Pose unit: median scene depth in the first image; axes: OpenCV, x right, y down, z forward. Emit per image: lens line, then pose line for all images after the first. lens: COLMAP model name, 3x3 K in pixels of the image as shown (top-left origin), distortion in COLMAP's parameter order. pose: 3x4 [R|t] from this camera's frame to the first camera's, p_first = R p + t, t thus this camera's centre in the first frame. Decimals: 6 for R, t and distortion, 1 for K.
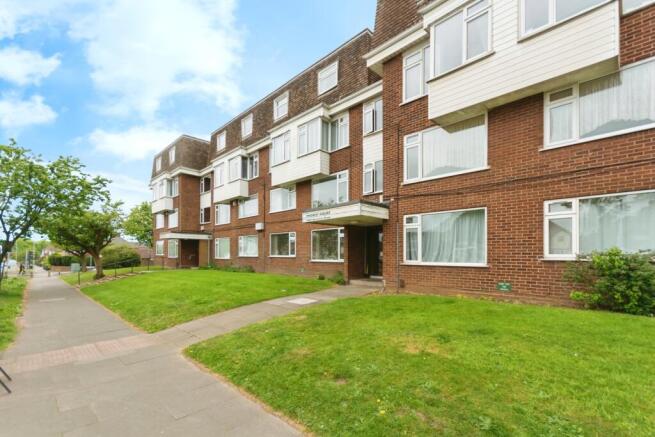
lens RADIAL K [[285.8, 0, 327.7], [0, 285.8, 253.2], [0, 0, 1]] dist [-0.000792, -0.000199]
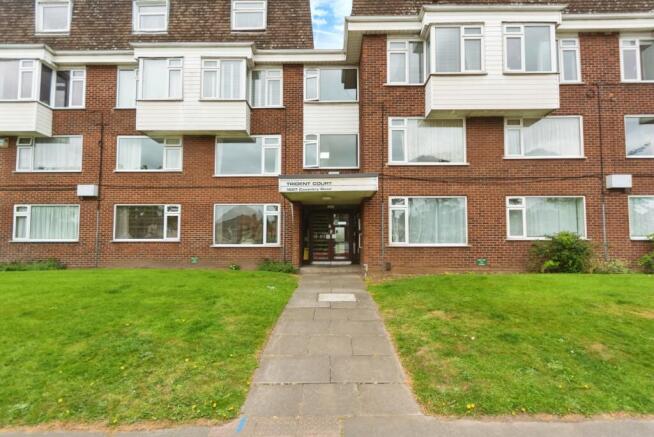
lens RADIAL K [[293.0, 0, 327.1], [0, 293.0, 226.9], [0, 0, 1]] dist [0.001109, 0.000243]
pose [[0.726310, 0.030877, 0.686673, -0.573348], [-0.001175, 0.999045, -0.043681, 0.016777], [-0.687366, 0.030919, 0.725653, 0.416994]]
